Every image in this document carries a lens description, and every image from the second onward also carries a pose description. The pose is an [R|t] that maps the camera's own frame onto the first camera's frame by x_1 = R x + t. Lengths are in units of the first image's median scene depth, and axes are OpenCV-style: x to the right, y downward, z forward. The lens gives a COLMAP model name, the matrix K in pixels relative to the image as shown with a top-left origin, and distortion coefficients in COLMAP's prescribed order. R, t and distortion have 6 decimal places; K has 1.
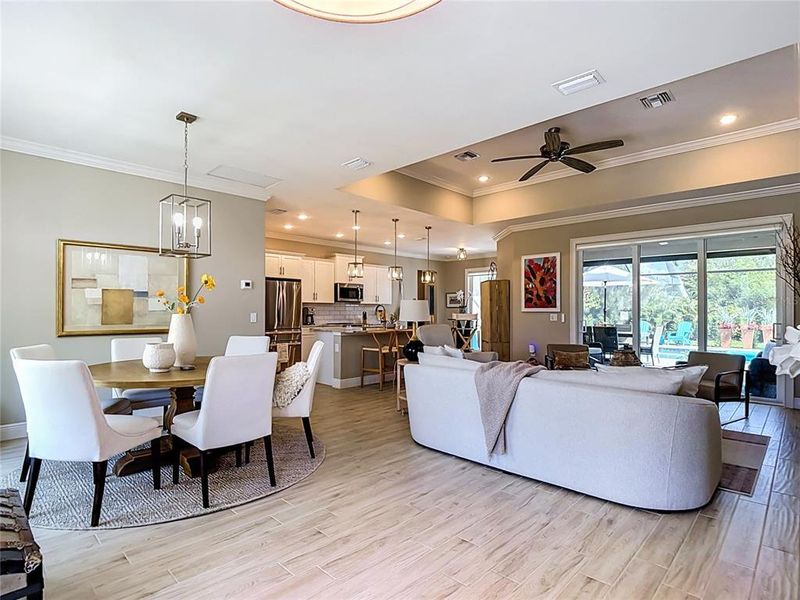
lens RADIAL K [[422.6, 0, 397.7], [0, 422.6, 308.4], [0, 0, 1]] dist [-0.003997, -0.013661]
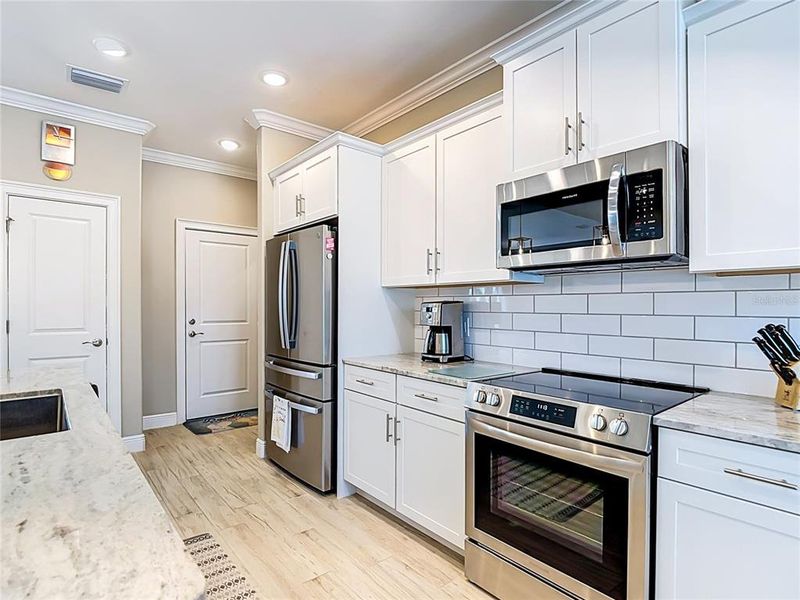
lens RADIAL K [[422.6, 0, 402.4], [0, 422.6, 305.4], [0, 0, 1]] dist [-0.003997, -0.013661]
pose [[-0.094594, -0.002447, -0.995513, 0.094393], [0.001973, 0.999995, -0.002645, 0.001978], [0.995514, -0.002214, -0.094588, 1.168669]]
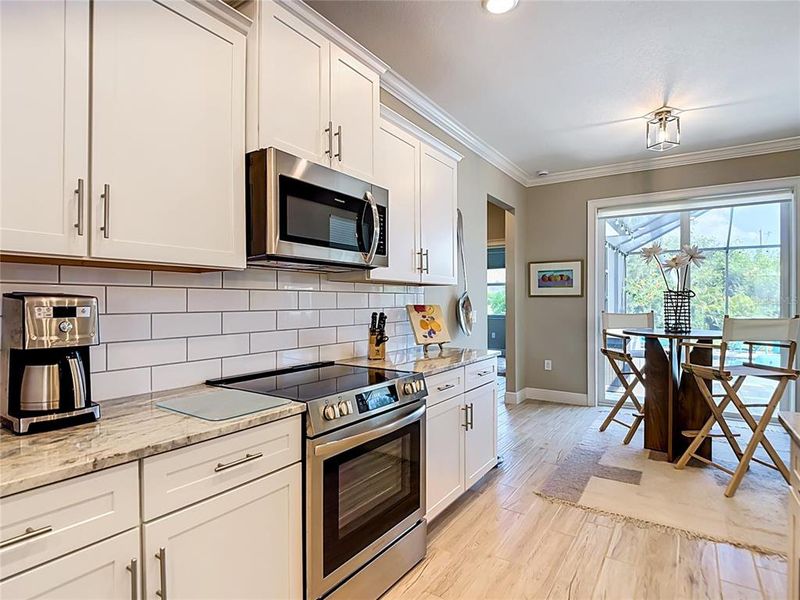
lens RADIAL K [[422.6, 0, 396.2], [0, 422.6, 301.2], [0, 0, 1]] dist [-0.003997, -0.013661]
pose [[0.985625, -0.002510, 0.168928, -0.144307], [0.001274, 0.999972, 0.007425, -0.000709], [-0.168942, -0.007103, 0.985600, 0.993843]]
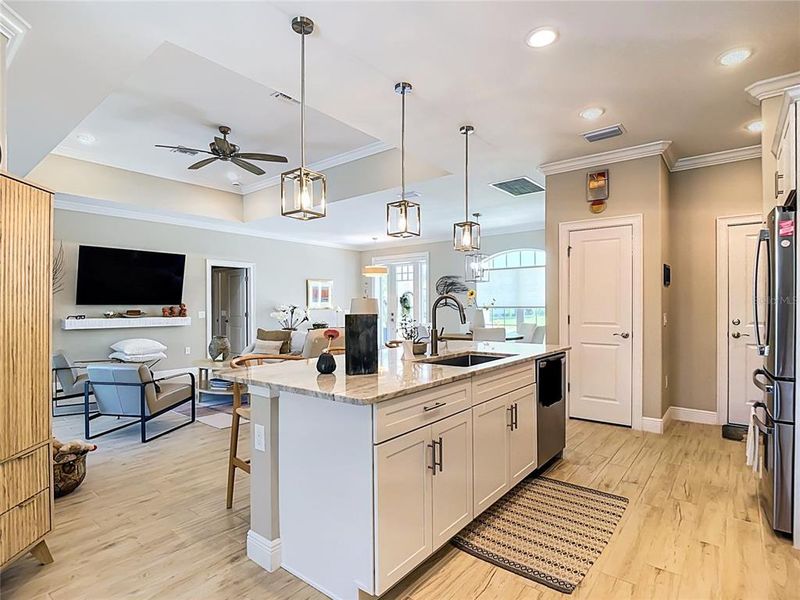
lens RADIAL K [[422.6, 0, 397.6], [0, 422.6, 304.3], [0, 0, 1]] dist [-0.003997, -0.013661]
pose [[-0.995816, 0.001306, -0.091369, 0.036040], [0.002074, 0.999963, -0.008311, 0.002710], [0.091355, -0.008466, -0.995782, 1.328340]]
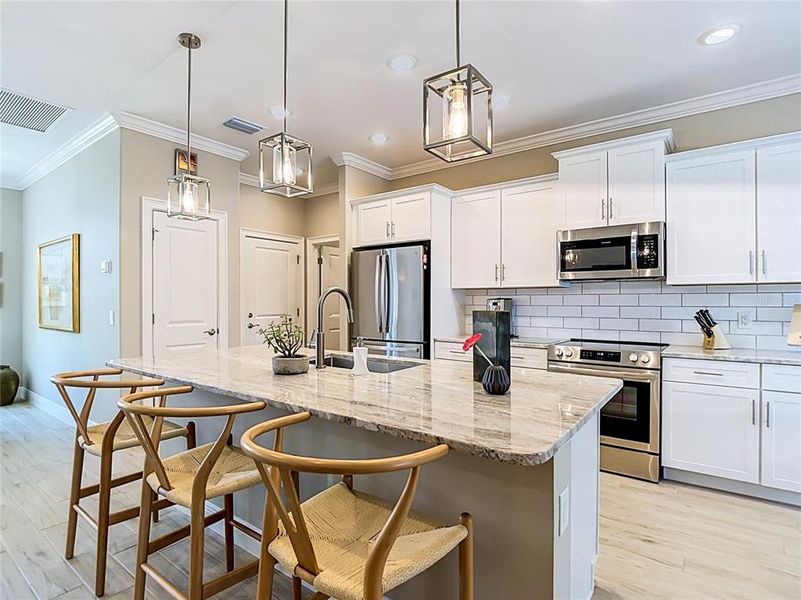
lens RADIAL K [[423.1, 0, 396.4], [0, 423.1, 301.3], [0, 0, 1]] dist [-0.003997, -0.013661]
pose [[0.131774, -0.003431, -0.991274, 0.250677], [0.003444, 0.999990, -0.003003, 0.002427], [0.991274, -0.003018, 0.131784, 0.974879]]
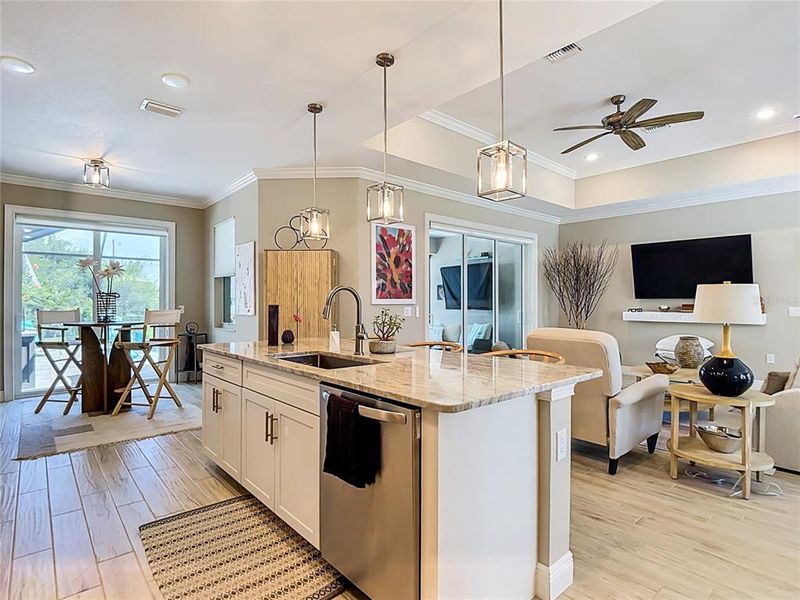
lens RADIAL K [[422.6, 0, 400.8], [0, 422.6, 300.6], [0, 0, 1]] dist [-0.003997, -0.013661]
pose [[0.072996, 0.002326, 0.997329, -0.352722], [-0.003637, 0.999991, -0.002066, 0.003146], [-0.997326, -0.003477, 0.073004, 0.907640]]
